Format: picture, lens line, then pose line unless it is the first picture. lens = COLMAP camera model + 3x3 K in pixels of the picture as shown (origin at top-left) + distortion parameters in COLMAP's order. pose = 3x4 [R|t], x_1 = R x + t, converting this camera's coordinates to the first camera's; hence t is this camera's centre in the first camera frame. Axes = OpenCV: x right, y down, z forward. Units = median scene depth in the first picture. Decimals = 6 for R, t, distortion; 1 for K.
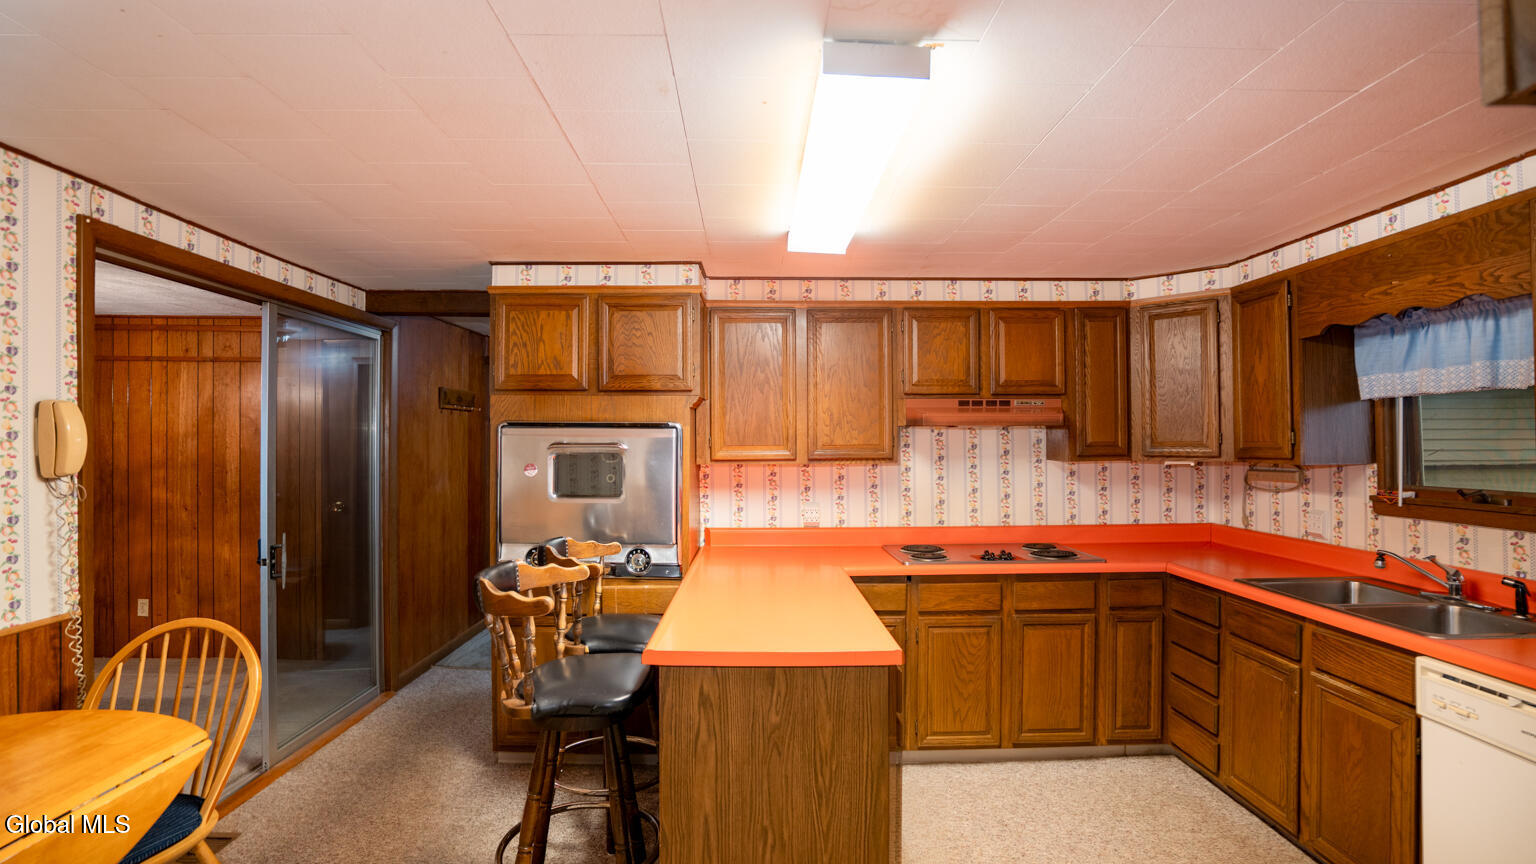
lens RADIAL K [[691.7, 0, 746.8], [0, 691.7, 436.4], [0, 0, 1]] dist [-0.059781, 0.022226]
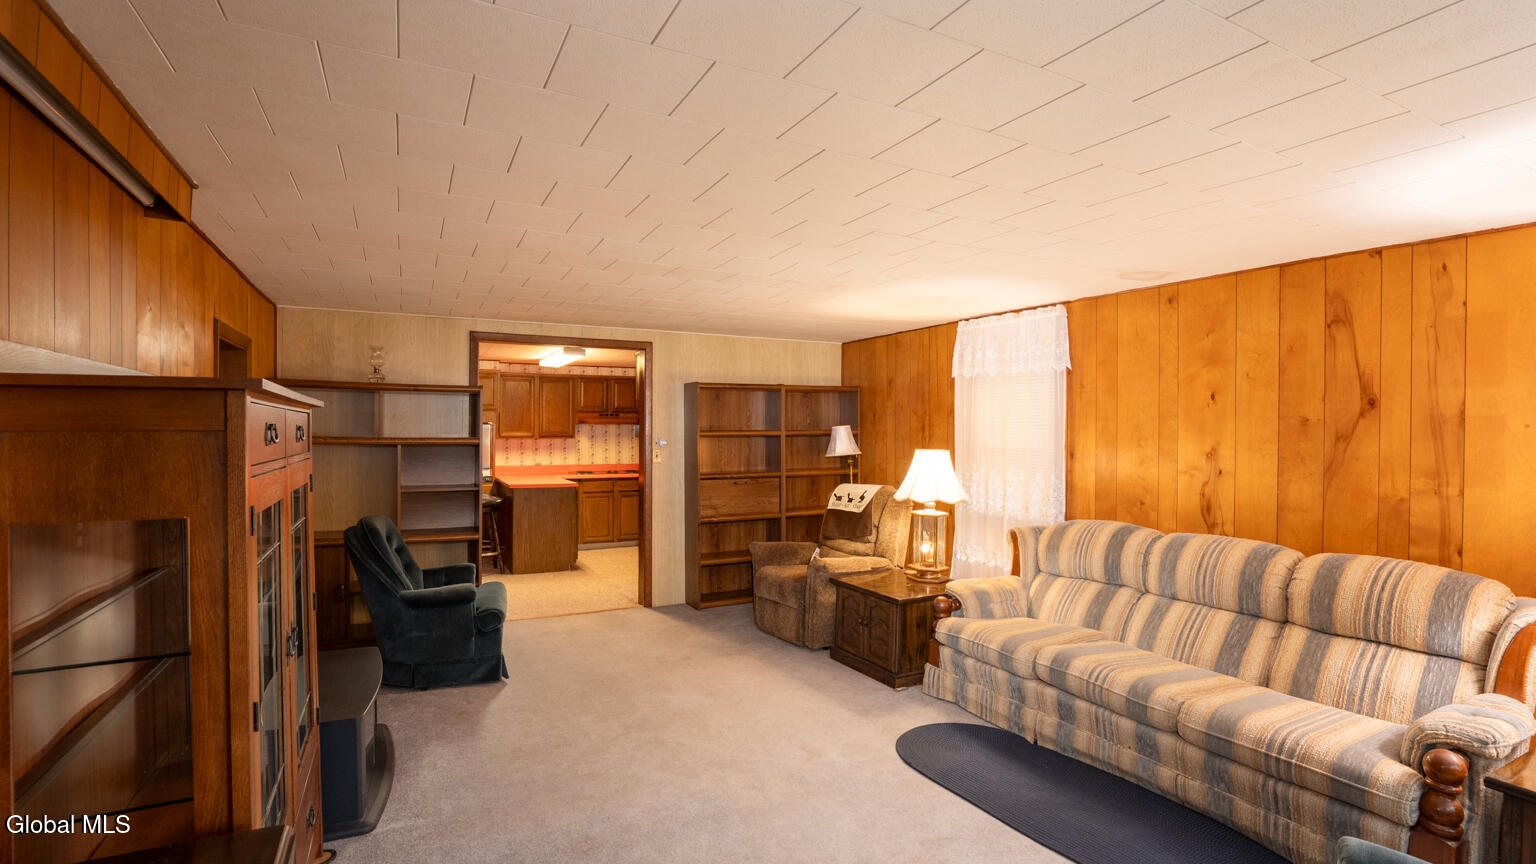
lens RADIAL K [[691.7, 0, 746.8], [0, 691.7, 436.4], [0, 0, 1]] dist [-0.059781, 0.022226]
pose [[0.892141, 0.002899, 0.451747, -0.412417], [-0.013057, 0.999727, 0.019370, -0.028700], [-0.451568, -0.023180, 0.891936, -1.757375]]
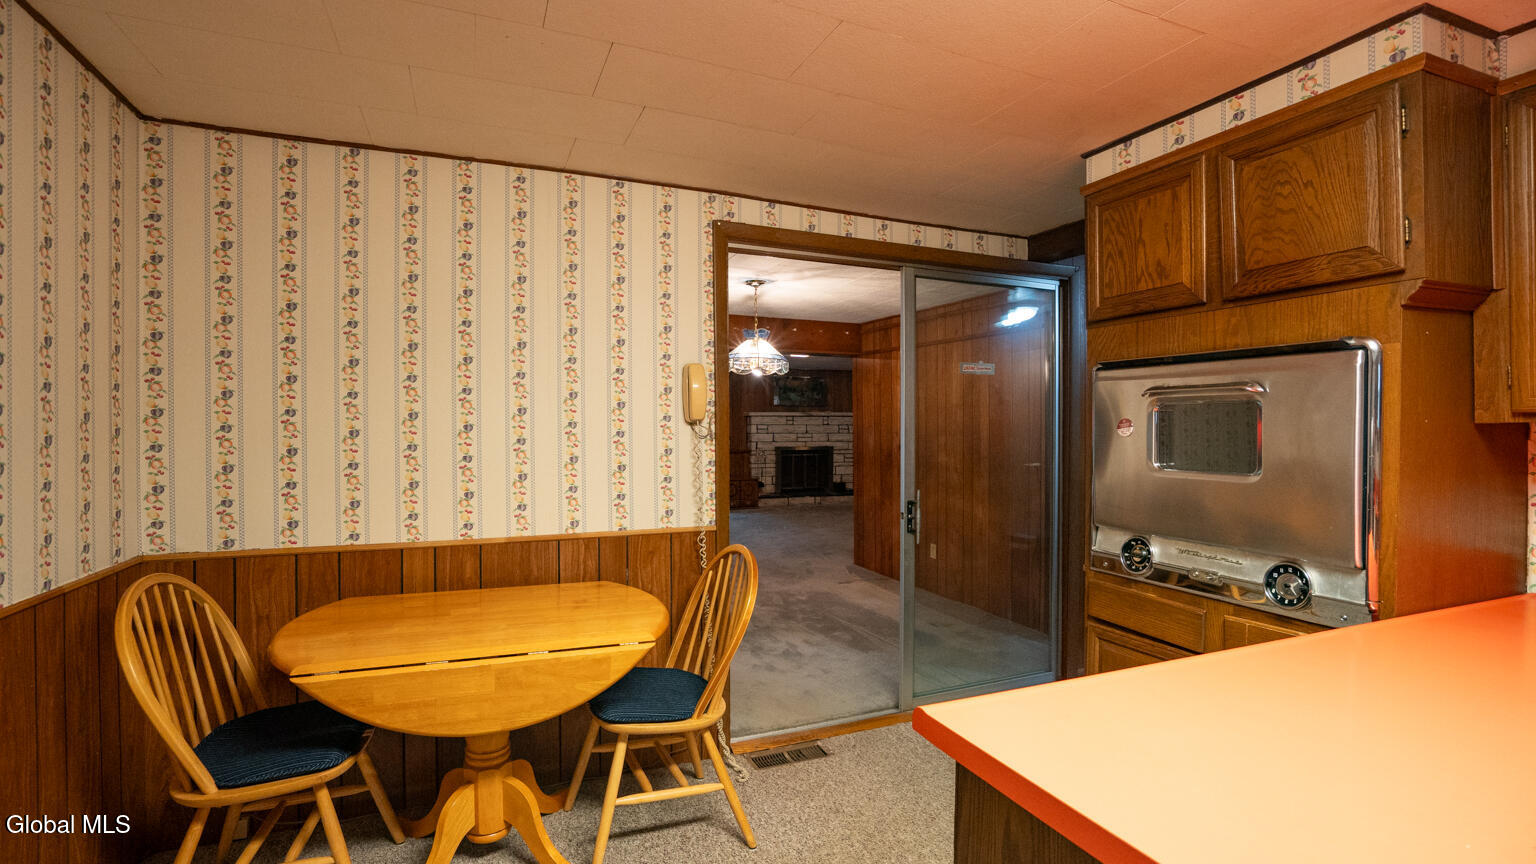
lens RADIAL K [[691.7, 0, 746.8], [0, 691.7, 436.4], [0, 0, 1]] dist [-0.059781, 0.022226]
pose [[0.393229, 0.016238, -0.919297, 0.176894], [0.005687, 0.999782, 0.020092, 0.041056], [0.919423, -0.013129, 0.393051, 0.362647]]
